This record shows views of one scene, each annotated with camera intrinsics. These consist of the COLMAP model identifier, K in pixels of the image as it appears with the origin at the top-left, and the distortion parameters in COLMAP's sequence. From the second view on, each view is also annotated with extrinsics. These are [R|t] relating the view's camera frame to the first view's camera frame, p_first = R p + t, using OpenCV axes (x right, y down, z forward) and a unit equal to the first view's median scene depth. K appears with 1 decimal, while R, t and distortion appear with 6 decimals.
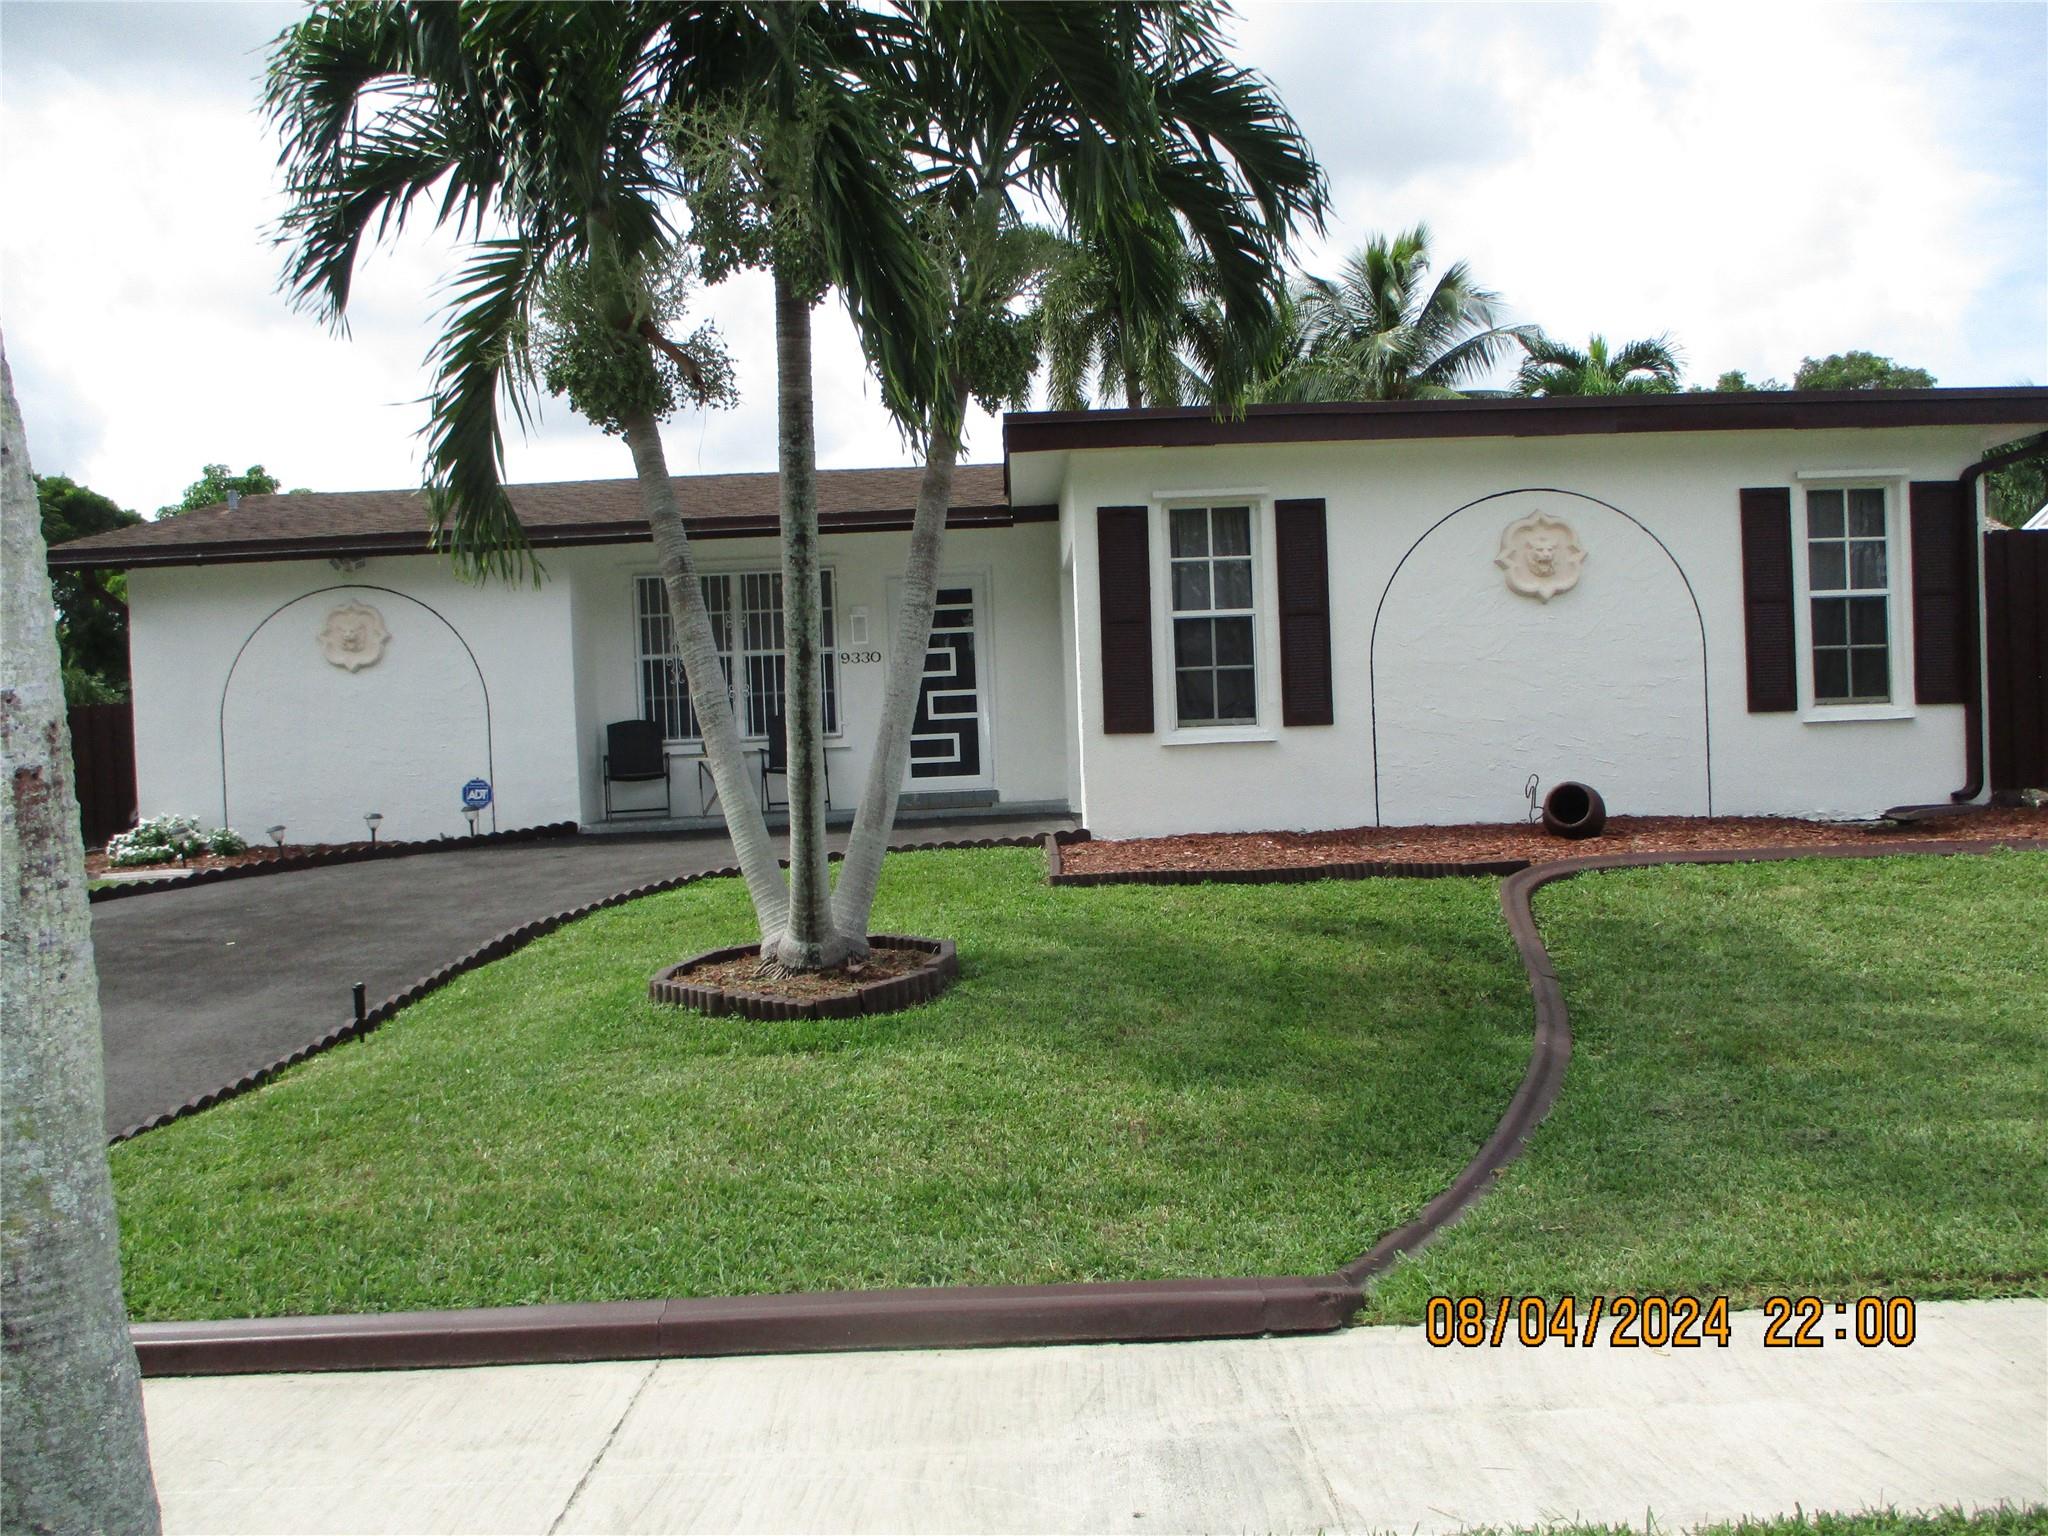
lens RADIAL K [[1671.7, 0, 1024.0], [0, 1671.7, 768.0], [0, 0, 1]] dist [0.006136, 0.000814]
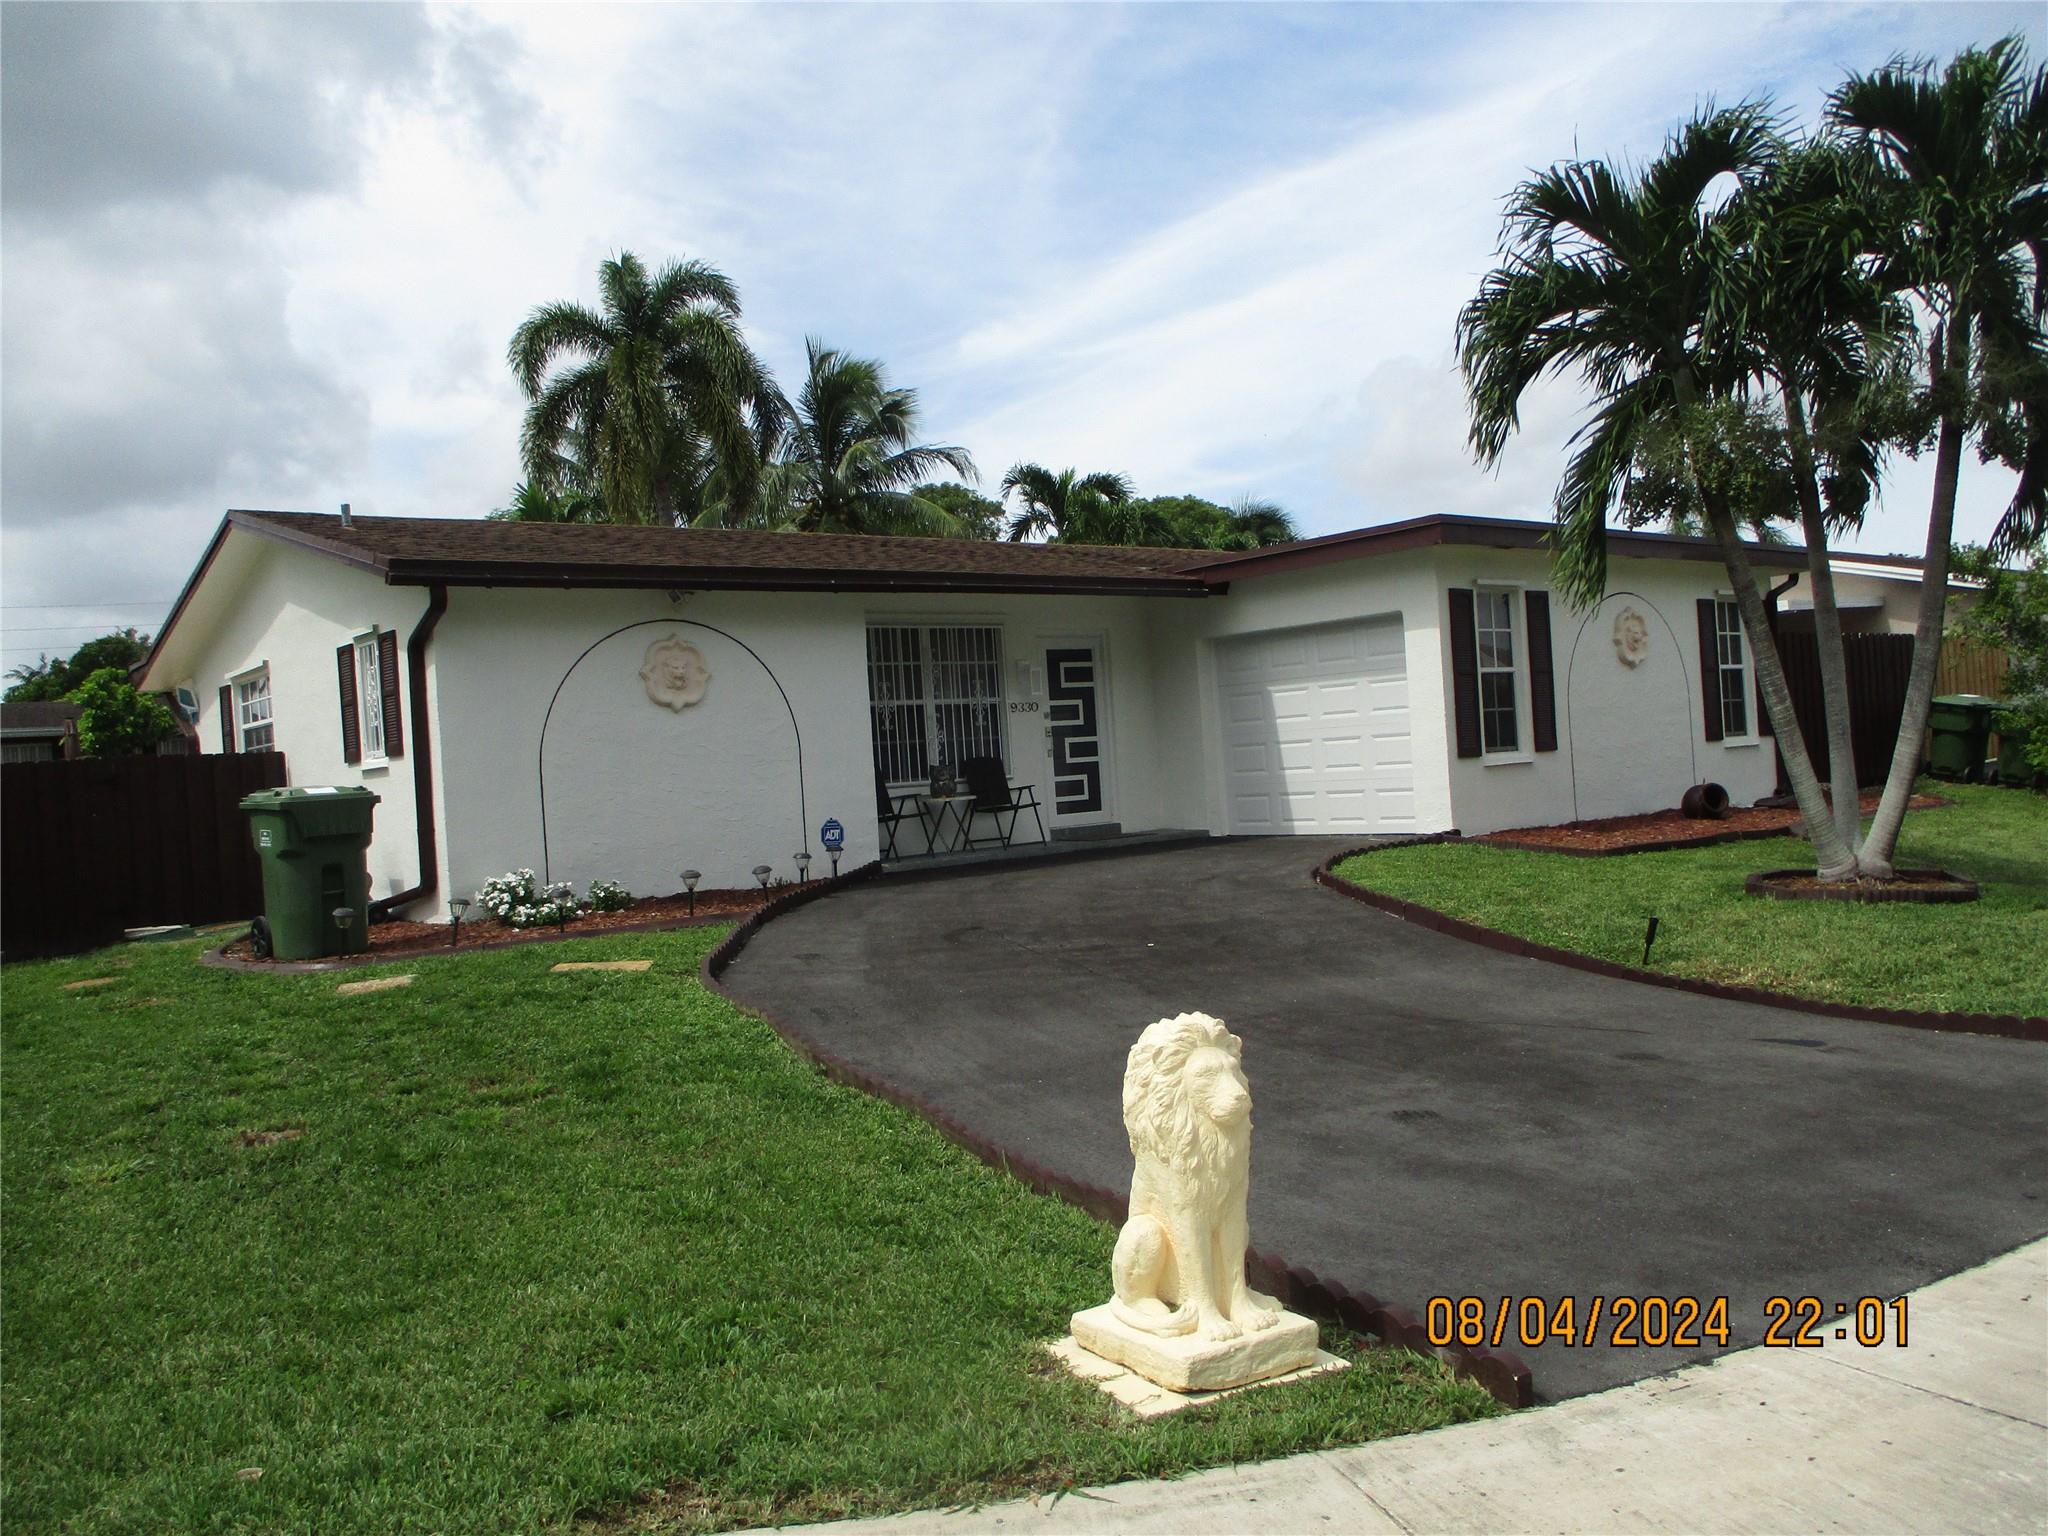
lens RADIAL K [[1671.7, 0, 1024.0], [0, 1671.7, 768.0], [0, 0, 1]] dist [0.006136, 0.000814]
pose [[0.781479, -0.006472, 0.623898, -0.795991], [0.043208, 0.998107, -0.043768, 0.022970], [-0.622433, 0.061161, 0.780279, 0.138579]]
